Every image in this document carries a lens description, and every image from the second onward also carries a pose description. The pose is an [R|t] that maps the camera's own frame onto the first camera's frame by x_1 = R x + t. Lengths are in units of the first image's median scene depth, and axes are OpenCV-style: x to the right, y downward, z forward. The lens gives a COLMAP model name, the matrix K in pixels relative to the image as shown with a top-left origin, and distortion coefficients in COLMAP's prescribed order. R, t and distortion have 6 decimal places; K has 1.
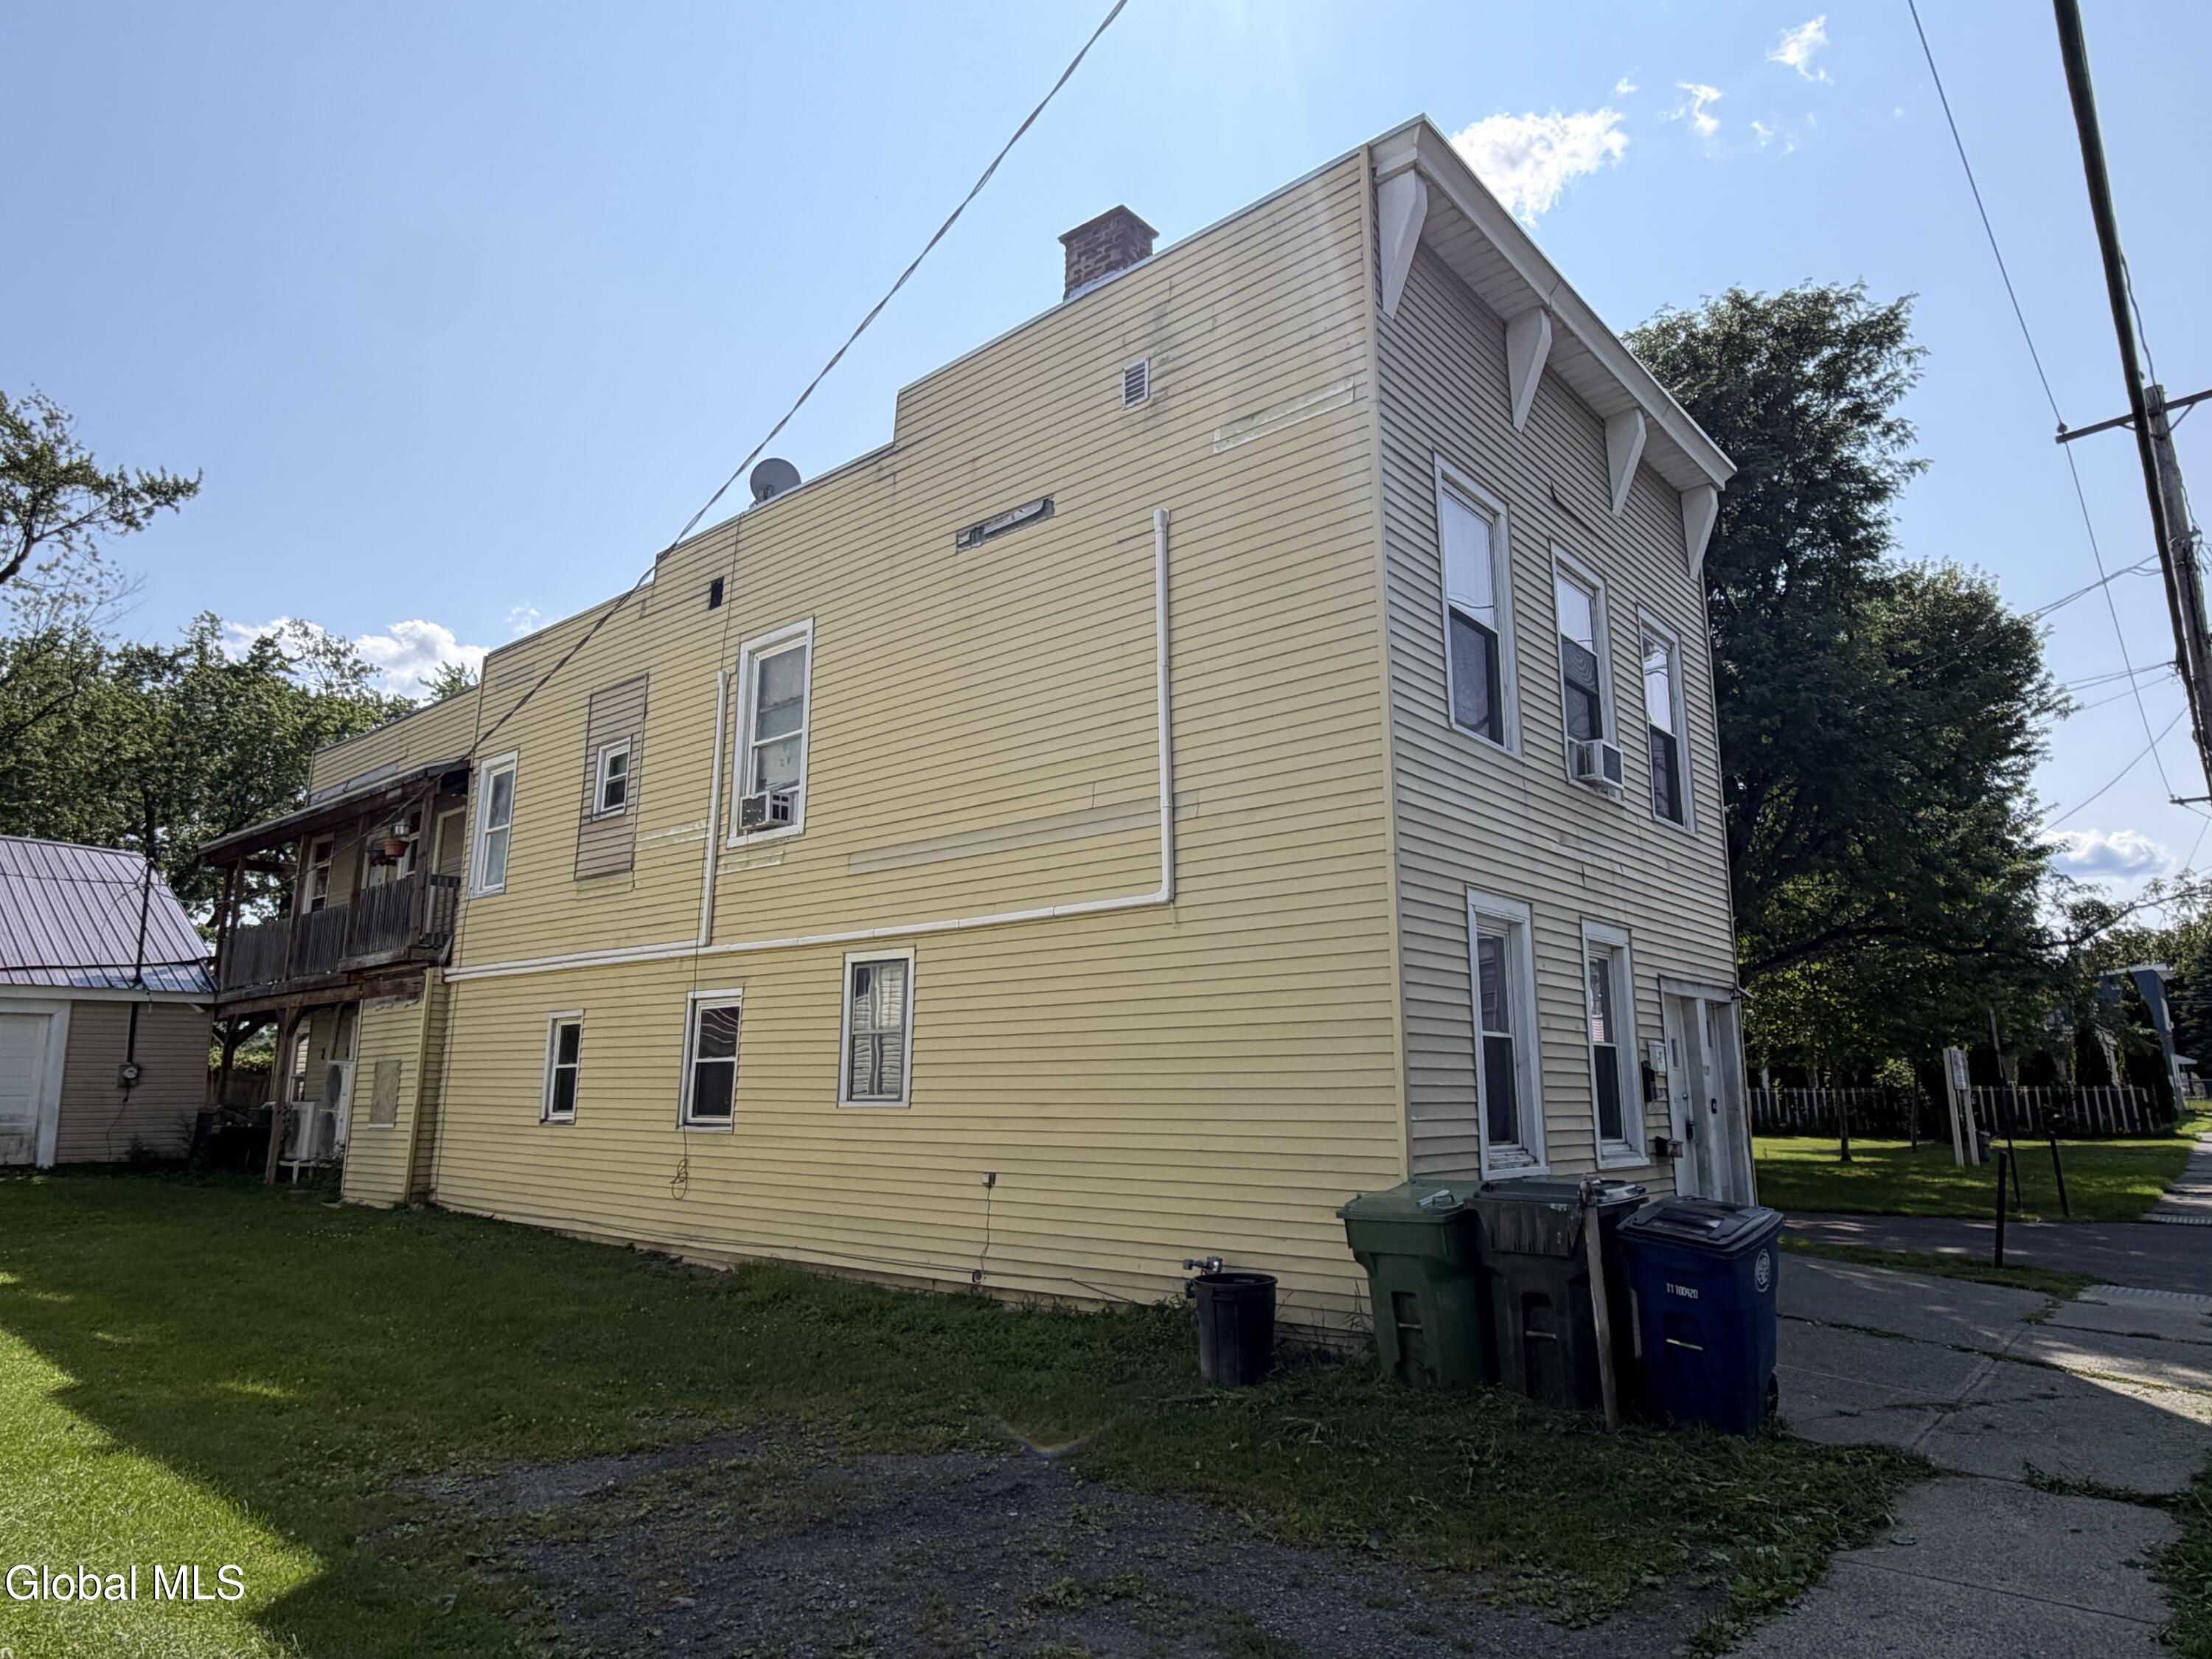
lens RADIAL K [[1346.3, 0, 1108.4], [0, 1346.3, 801.8], [0, 0, 1]] dist [-0.001317, 0.000610]
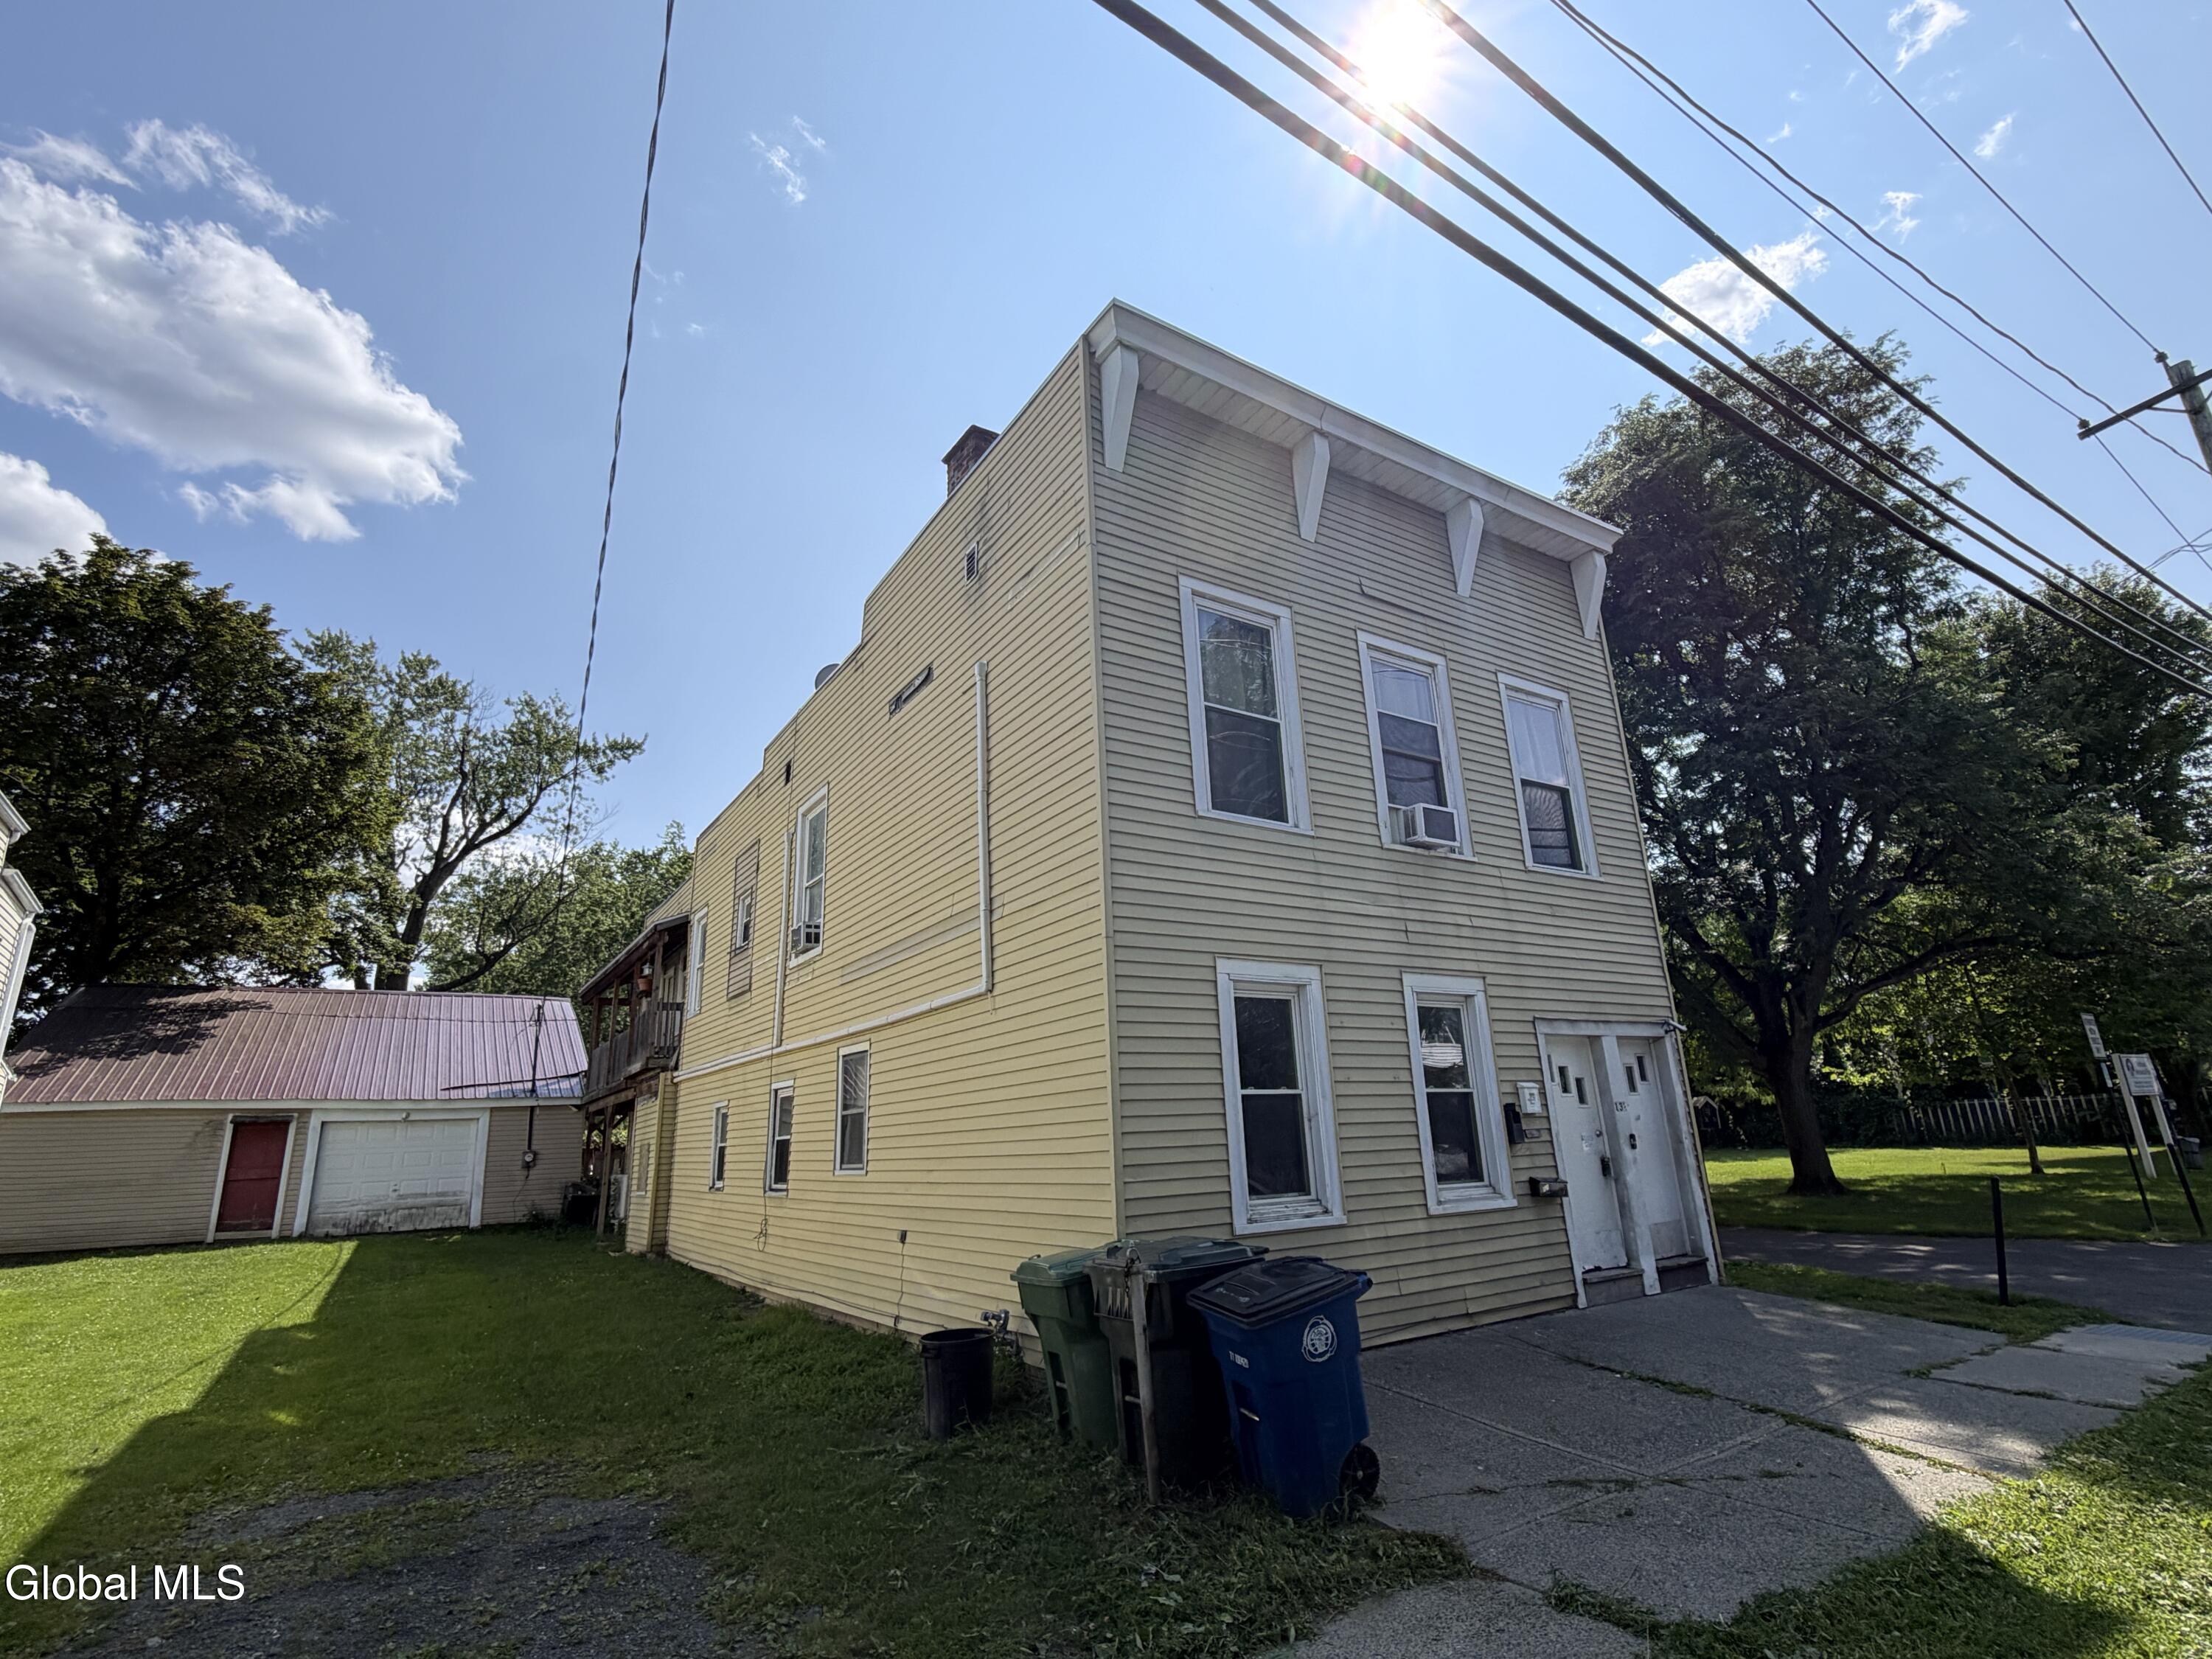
lens RADIAL K [[1070.4, 0, 1108.5], [0, 1070.4, 816.7], [0, 0, 1]] dist [0.000666, -0.000412]
pose [[0.958036, -0.121887, -0.259444, 0.304477], [0.102259, 0.990866, -0.087903, 0.012082], [0.267789, 0.057684, 0.961749, 0.095434]]
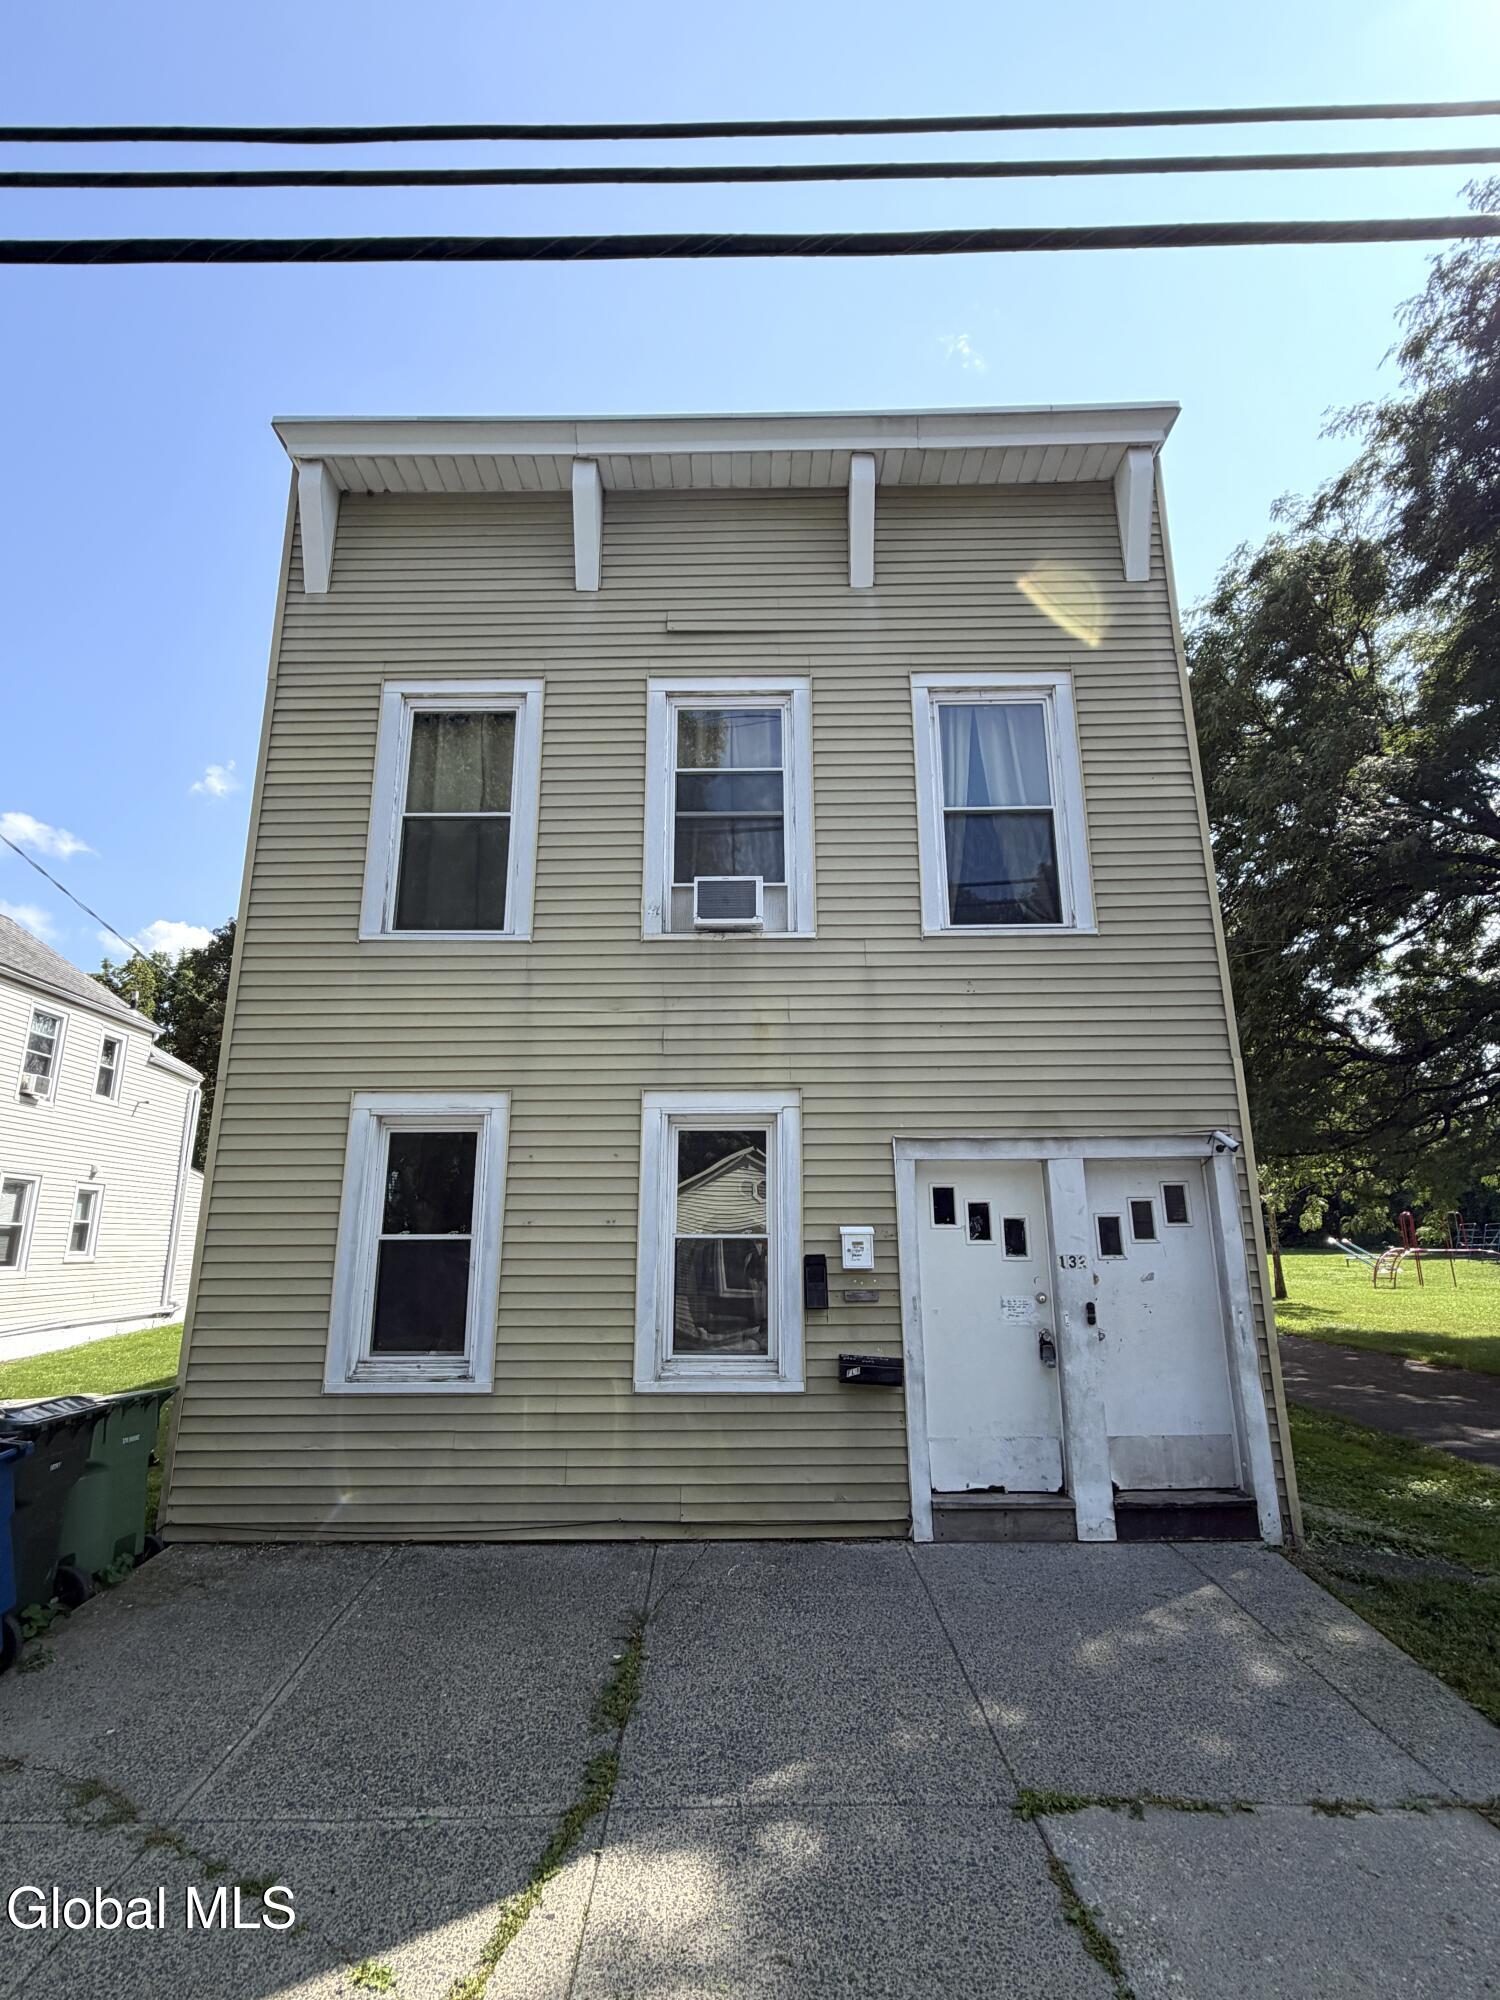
lens RADIAL K [[956.7, 0, 750.0], [0, 956.7, 1000.0], [0, 0, 1]] dist [-0.002351, -0.000700]
pose [[0.640018, -0.194709, -0.743280, 0.723782], [0.172424, 0.979083, -0.108010, 0.089064], [0.748763, -0.059031, 0.660204, 0.543496]]
